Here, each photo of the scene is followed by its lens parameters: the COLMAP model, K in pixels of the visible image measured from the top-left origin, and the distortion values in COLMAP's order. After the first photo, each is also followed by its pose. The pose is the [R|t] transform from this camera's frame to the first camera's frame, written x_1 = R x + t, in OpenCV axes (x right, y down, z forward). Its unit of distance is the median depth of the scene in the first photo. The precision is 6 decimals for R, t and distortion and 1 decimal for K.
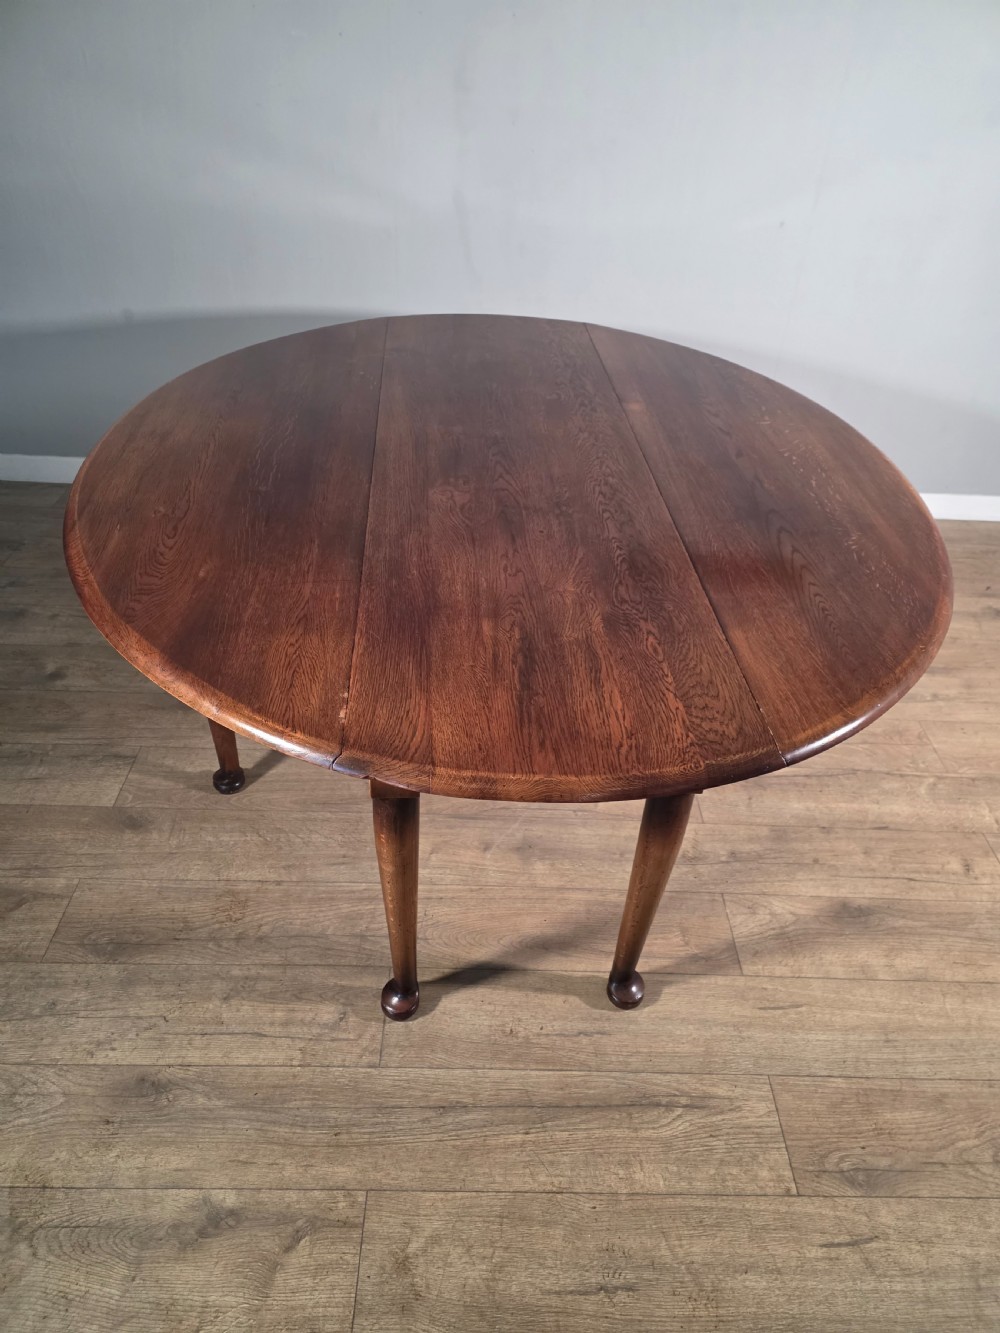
lens RADIAL K [[907.3, 0, 518.1], [0, 907.3, 673.5], [0, 0, 1]] dist [0.061672, -0.069001]
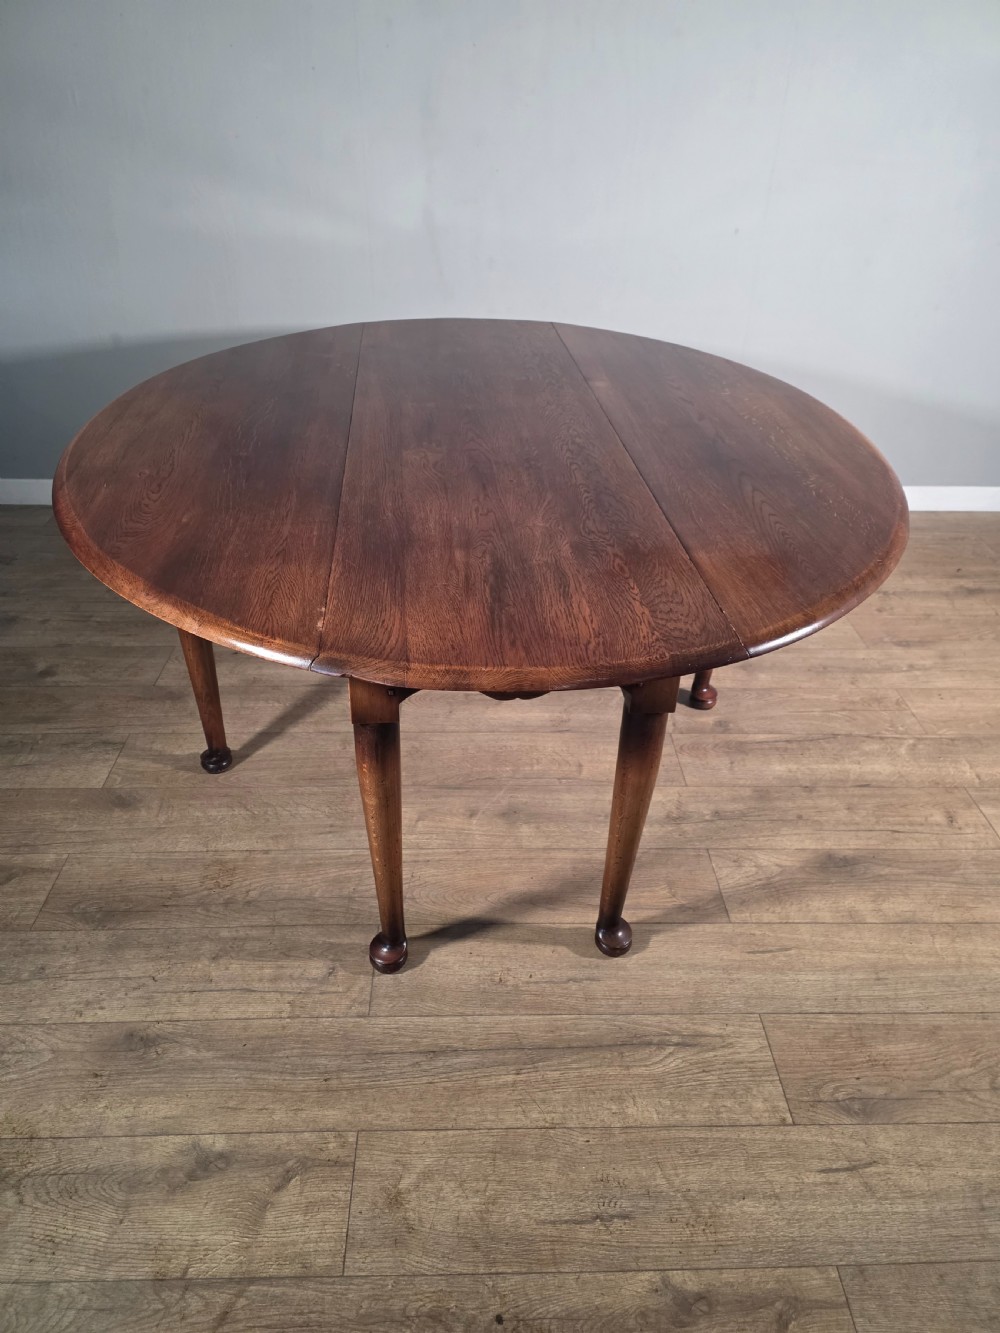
lens RADIAL K [[907.3, 0, 507.9], [0, 907.3, 656.5], [0, 0, 1]] dist [0.061672, -0.069001]
pose [[0.999356, -0.035867, -0.000517, 0.014611], [0.035725, 0.996488, -0.075736, 0.120079], [0.003231, 0.075668, 0.997128, -0.023196]]
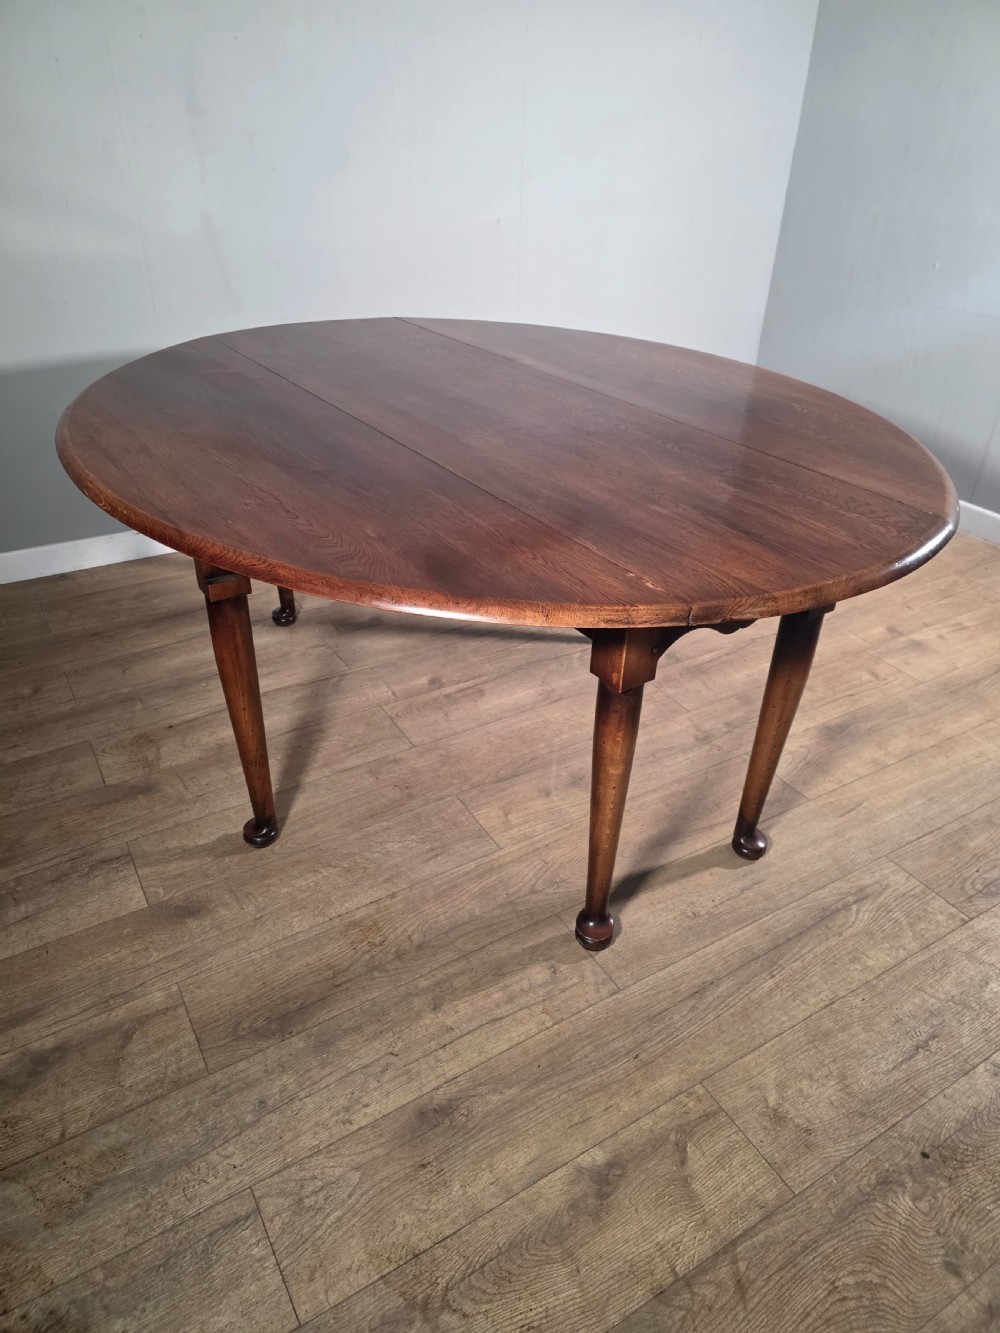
lens RADIAL K [[907.3, 0, 515.1], [0, 907.3, 662.5], [0, 0, 1]] dist [0.061672, -0.069001]
pose [[0.860960, -0.291495, 0.416868, -0.563084], [0.322908, 0.946417, -0.005122, 0.059726], [-0.393037, 0.139020, 0.908953, 0.091019]]
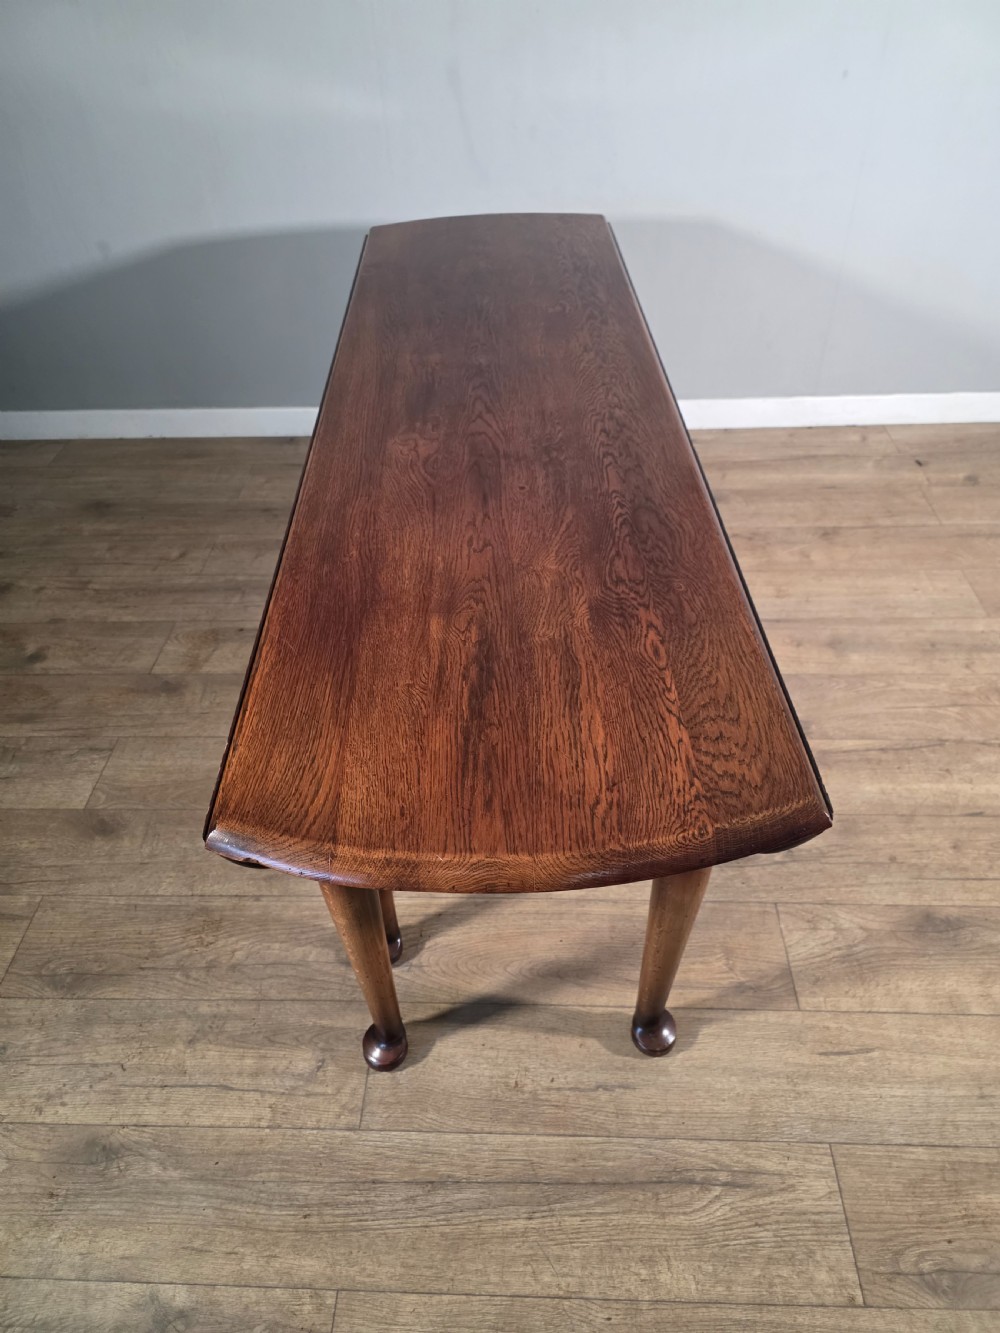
lens RADIAL K [[907.3, 0, 505.0], [0, 907.3, 663.1], [0, 0, 1]] dist [0.061672, -0.069001]
pose [[0.994691, -0.032362, -0.097684, 0.080926], [0.039734, 0.996430, 0.074490, -0.062143], [0.094924, -0.077976, 0.992426, 0.198923]]
